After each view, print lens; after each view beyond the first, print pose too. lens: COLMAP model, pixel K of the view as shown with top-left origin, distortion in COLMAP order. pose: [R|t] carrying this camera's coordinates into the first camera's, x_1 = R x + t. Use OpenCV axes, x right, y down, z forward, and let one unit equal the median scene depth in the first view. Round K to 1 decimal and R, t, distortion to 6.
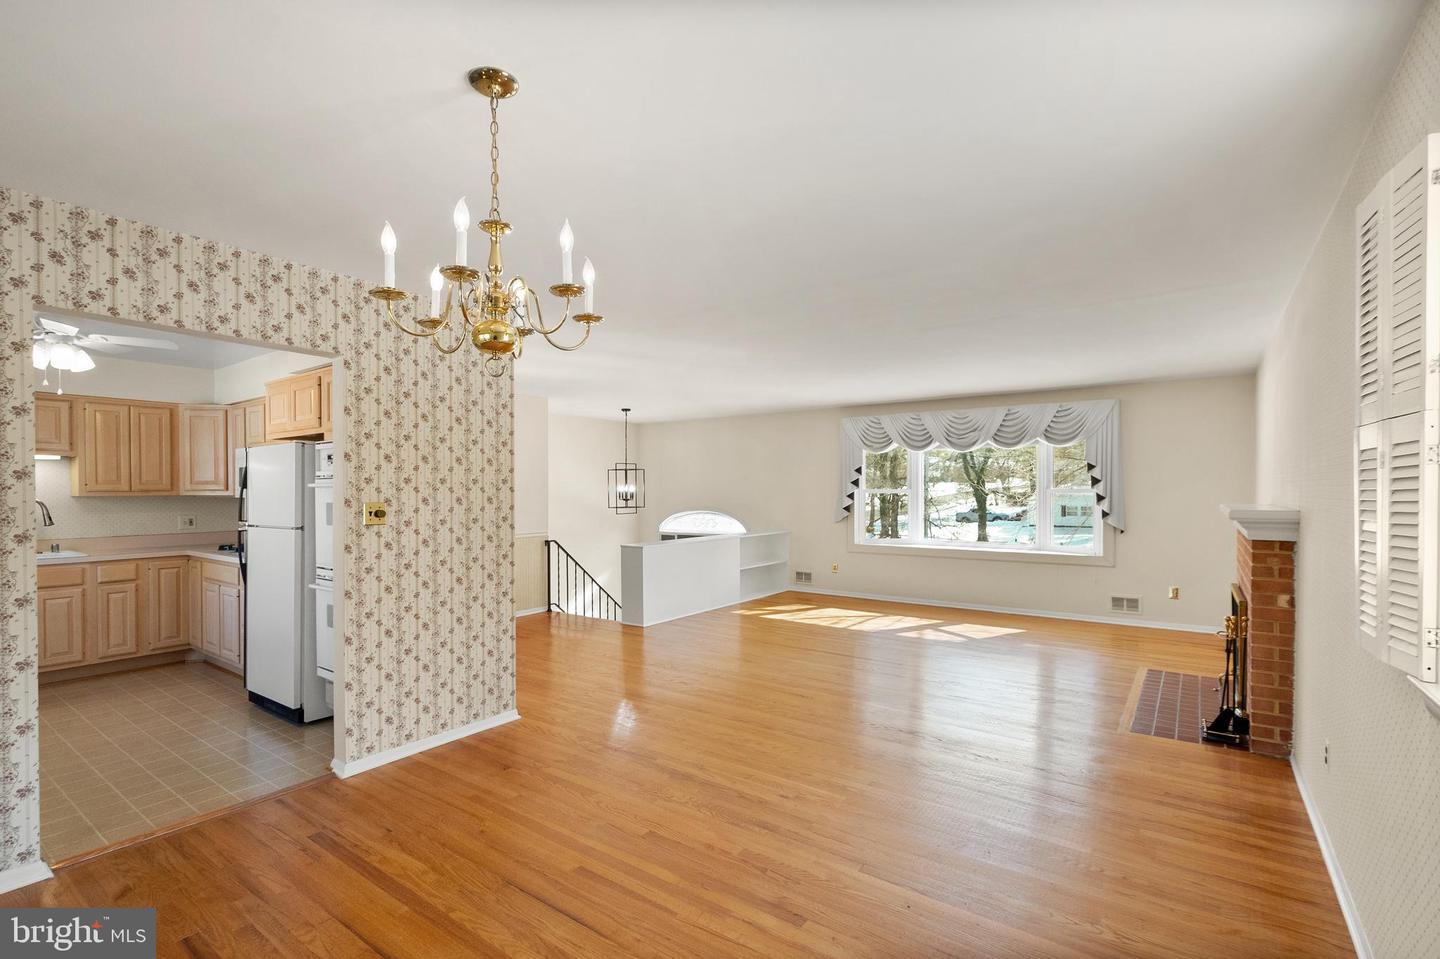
lens RADIAL K [[664.3, 0, 705.9], [0, 664.3, 495.8], [0, 0, 1]] dist [0.000548, -0.000047]
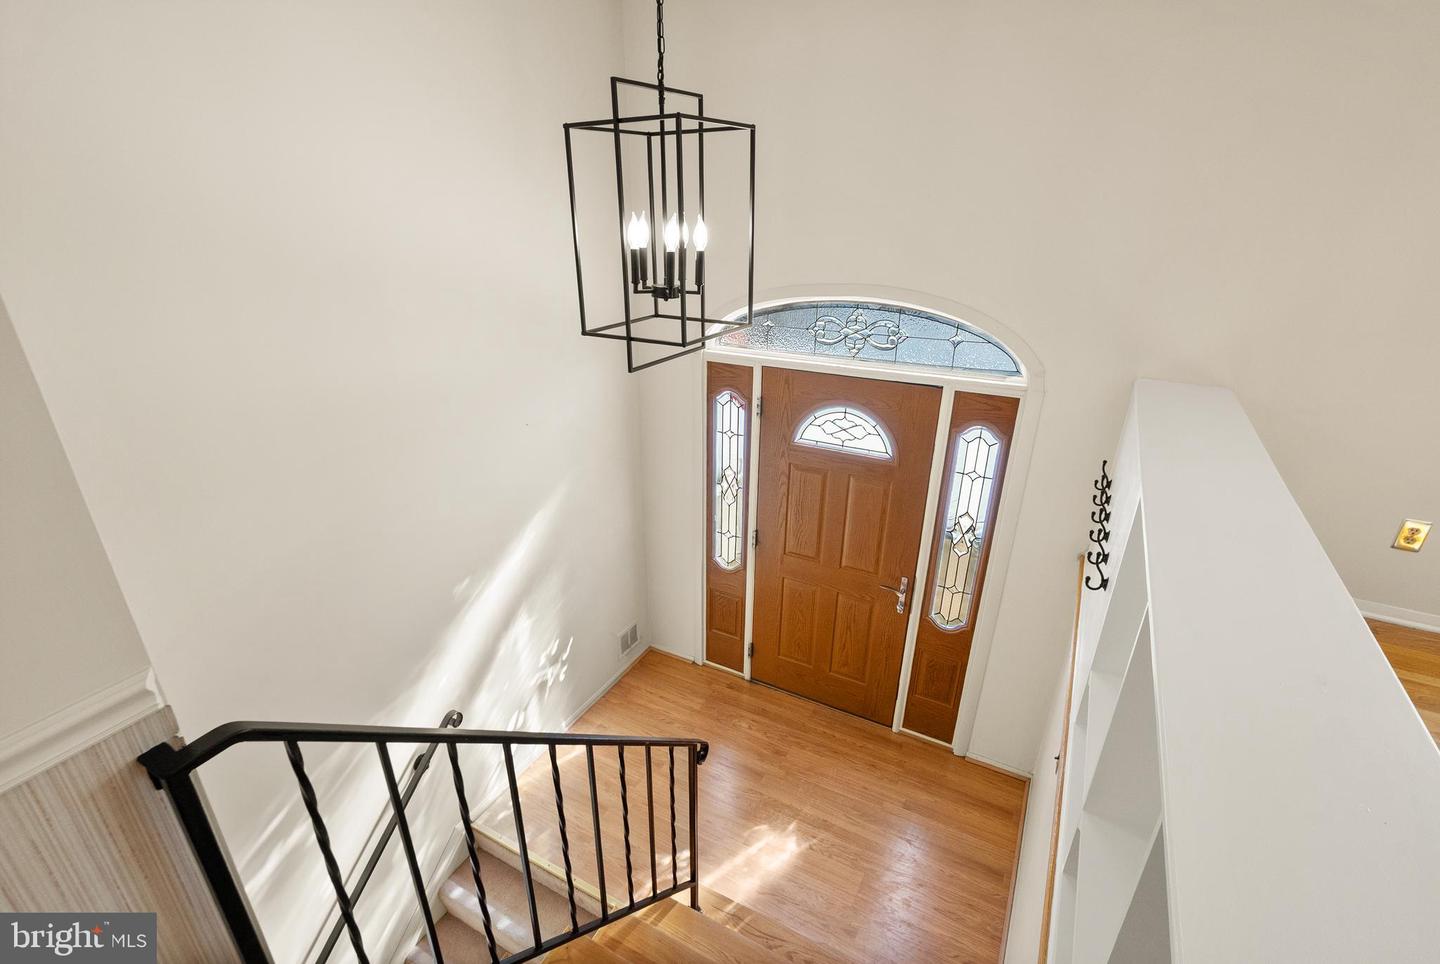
lens RADIAL K [[666.2, 0, 703.4], [0, 666.2, 499.0], [0, 0, 1]] dist [-0.002669, -0.000161]
pose [[0.992911, -0.049949, 0.107860, -0.171058], [0.002861, 0.917204, 0.398408, -0.022080], [-0.118830, -0.395275, 0.910844, 0.996156]]
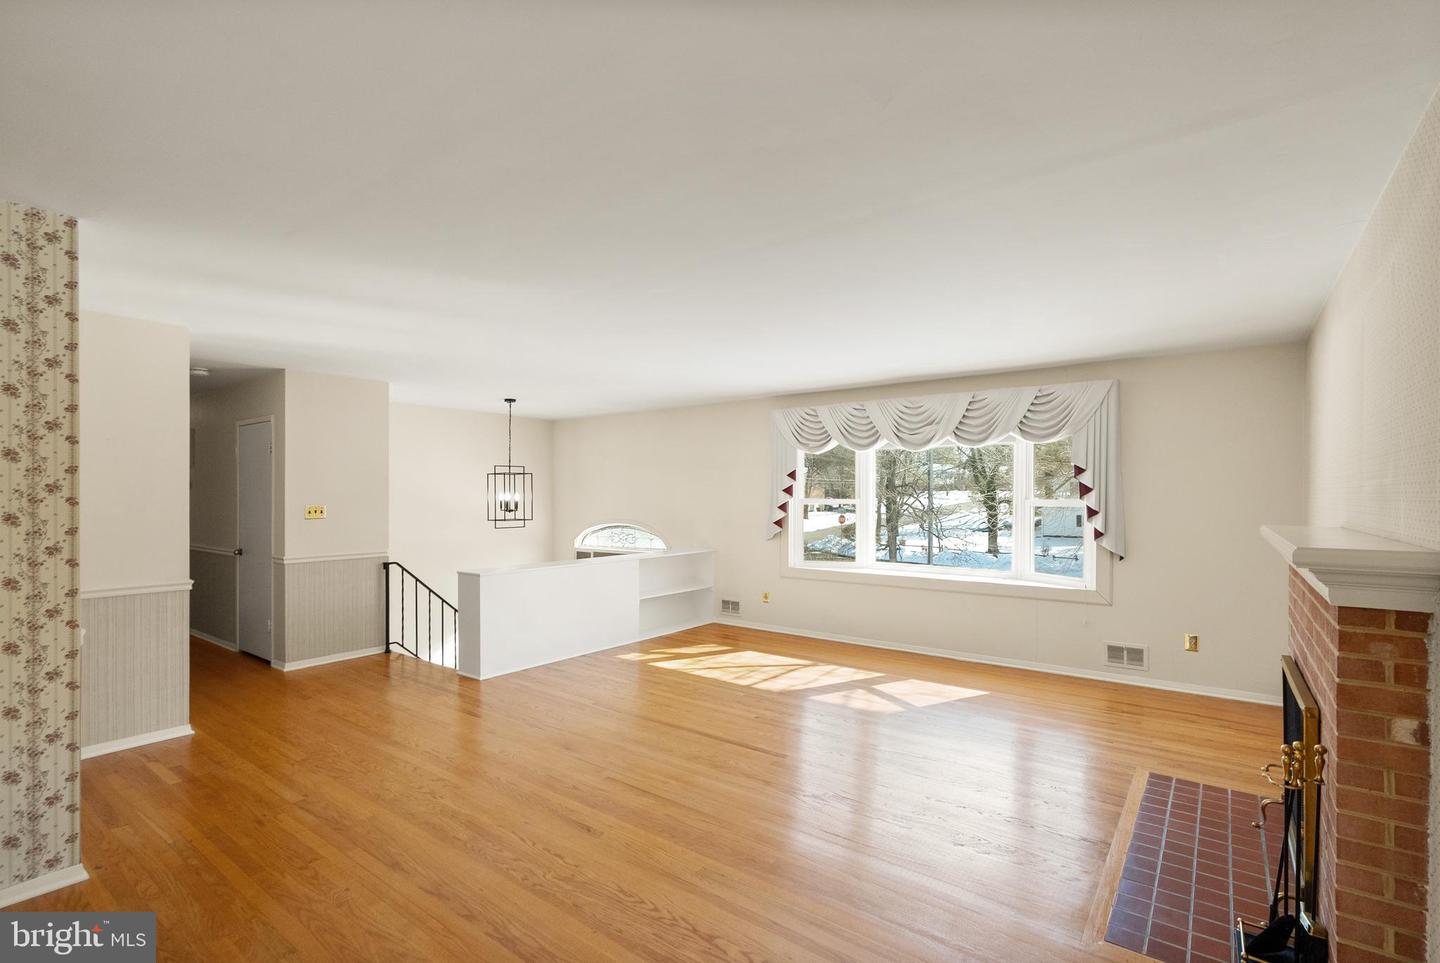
lens RADIAL K [[666.2, 0, 703.4], [0, 666.2, 498.5], [0, 0, 1]] dist [-0.002669, -0.000161]
pose [[0.999702, 0.003338, -0.024163, 0.174227], [-0.003492, 0.999974, -0.006356, -0.006003], [0.024142, 0.006439, 0.999688, 0.240573]]
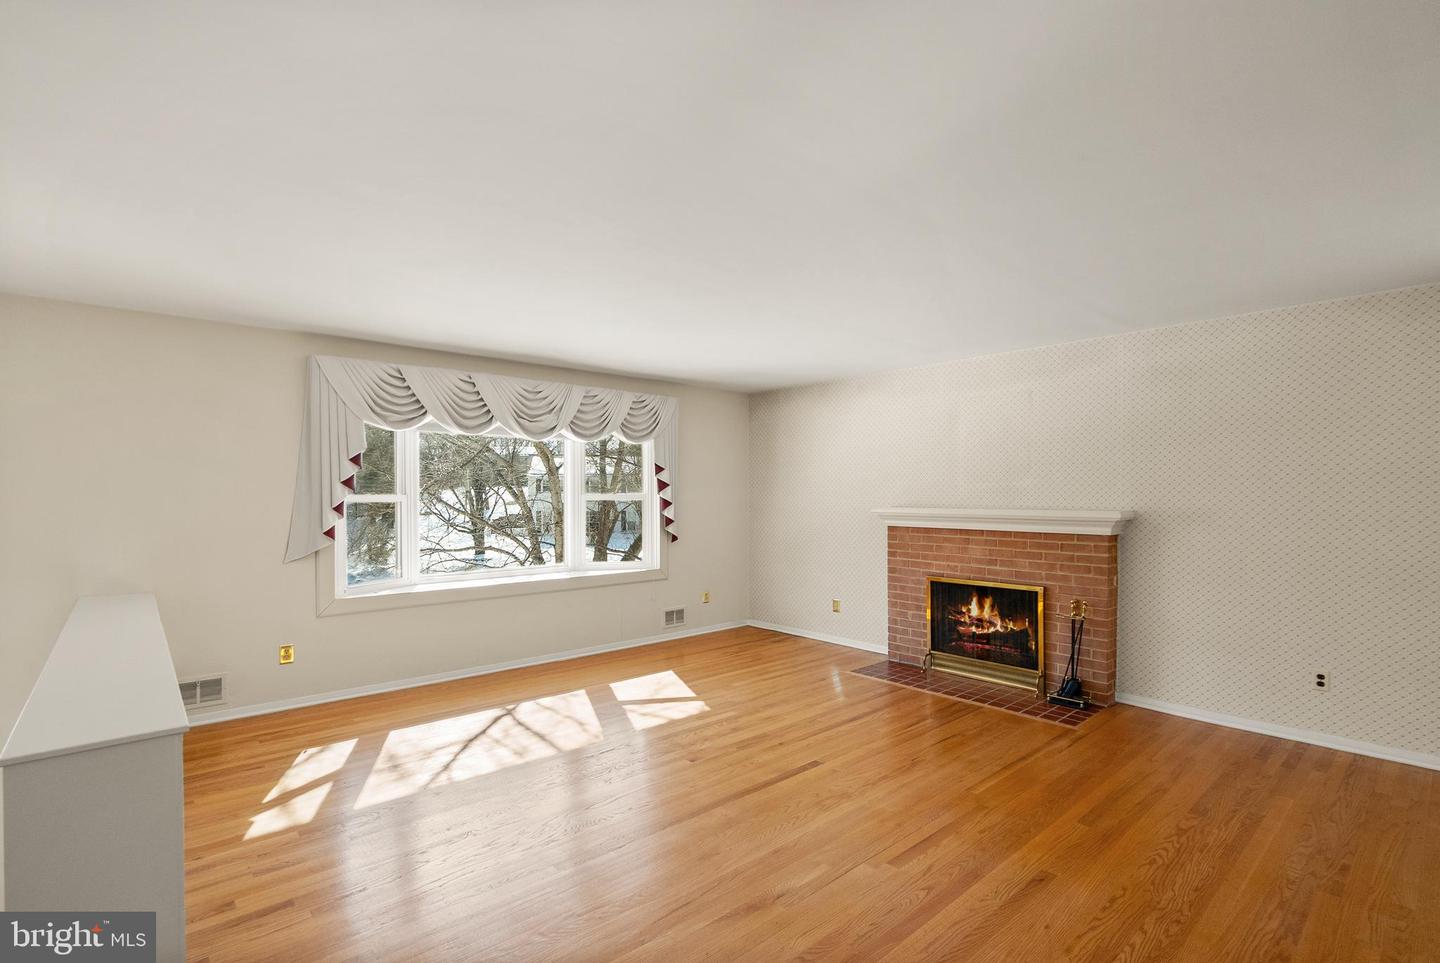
lens RADIAL K [[677.4, 0, 698.9], [0, 677.4, 496.3], [0, 0, 1]] dist [-0.002340, -0.000229]
pose [[0.221179, -0.002982, 0.975229, -0.288717], [0.010161, 0.999948, 0.000753, -0.007270], [-0.975180, 0.009743, 0.221198, 0.743281]]
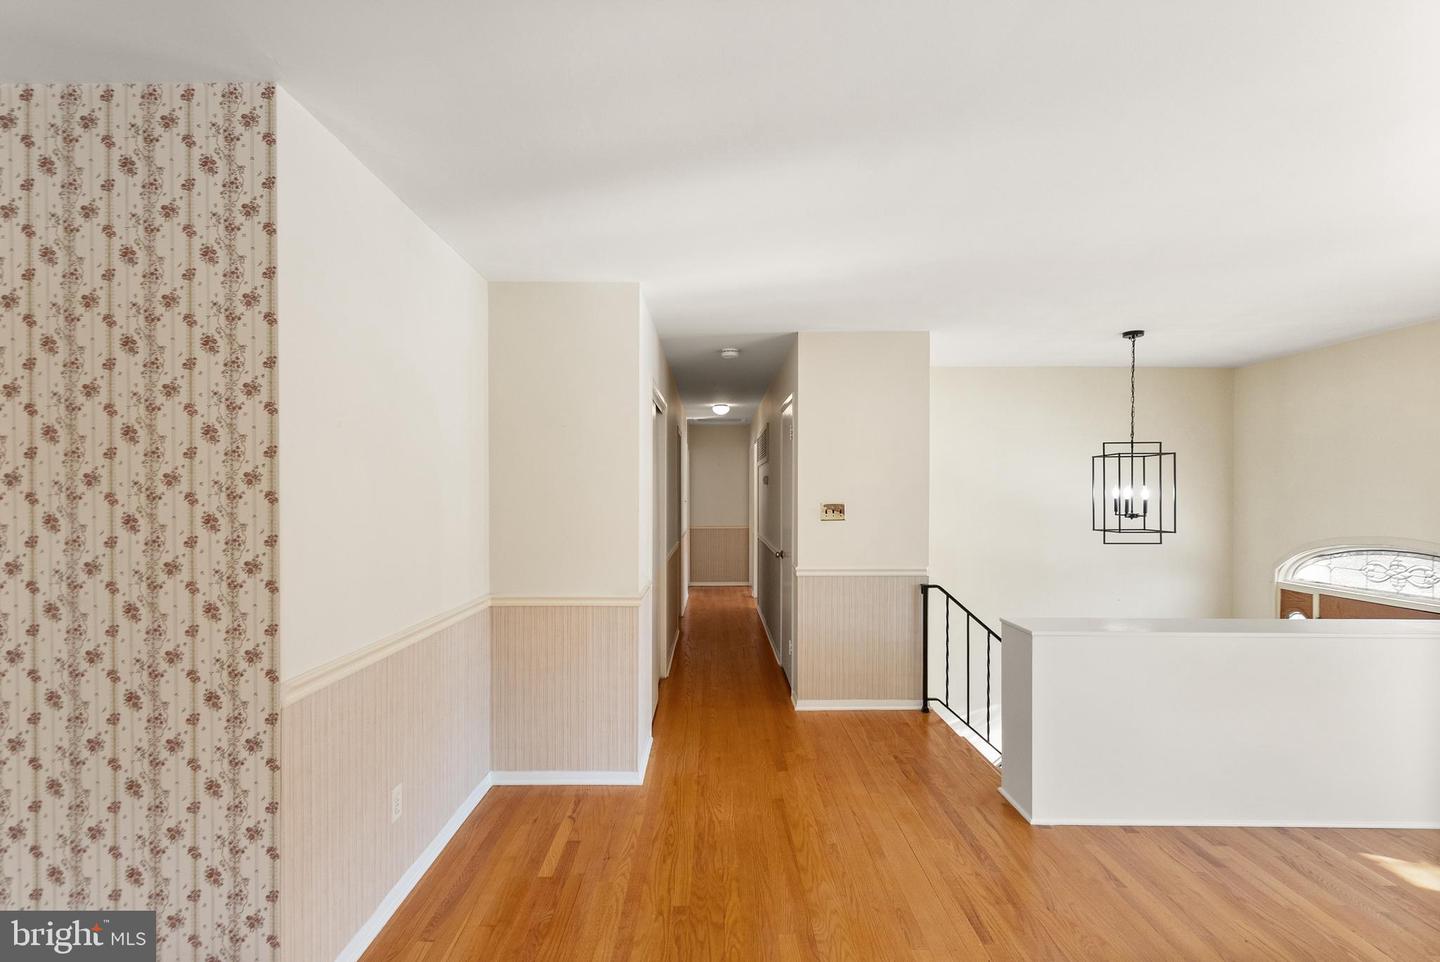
lens RADIAL K [[664.3, 0, 705.9], [0, 664.3, 497.3], [0, 0, 1]] dist [0.000548, -0.000047]
pose [[0.586951, 0.008358, -0.809579, 0.120242], [-0.009823, 0.999947, 0.003201, -0.007942], [0.809563, 0.006073, 0.587002, 0.573328]]
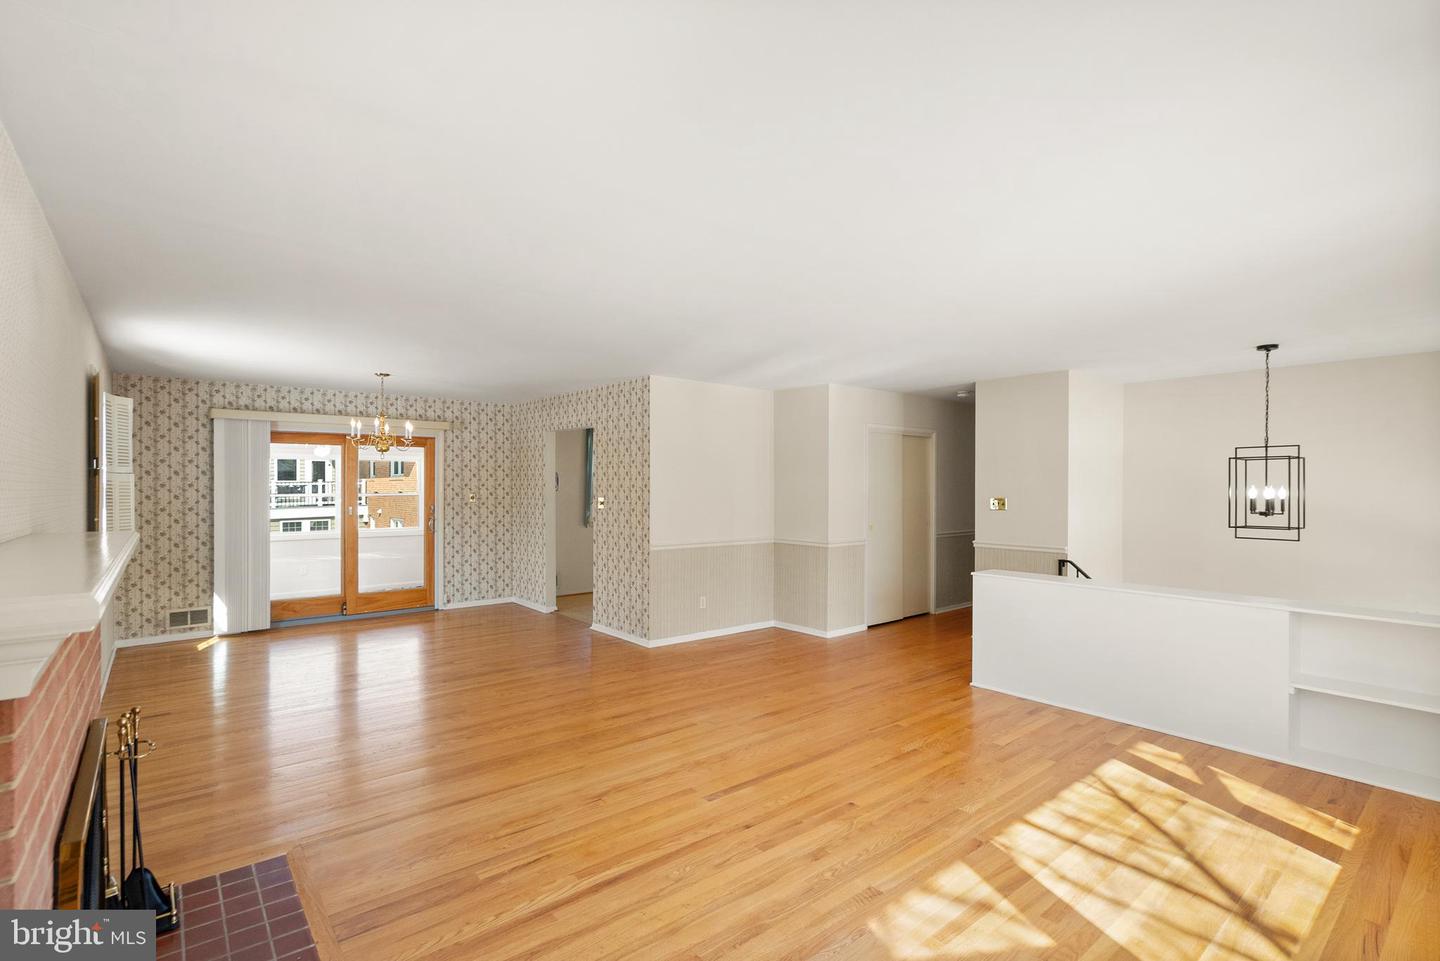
lens RADIAL K [[673.1, 0, 710.1], [0, 673.1, 484.8], [0, 0, 1]] dist [-0.000158, 0.000175]
pose [[-0.238843, 0.000858, -0.971058, 0.665538], [-0.011795, 0.999923, 0.003785, -0.018197], [0.970987, 0.012358, -0.238814, 0.876059]]
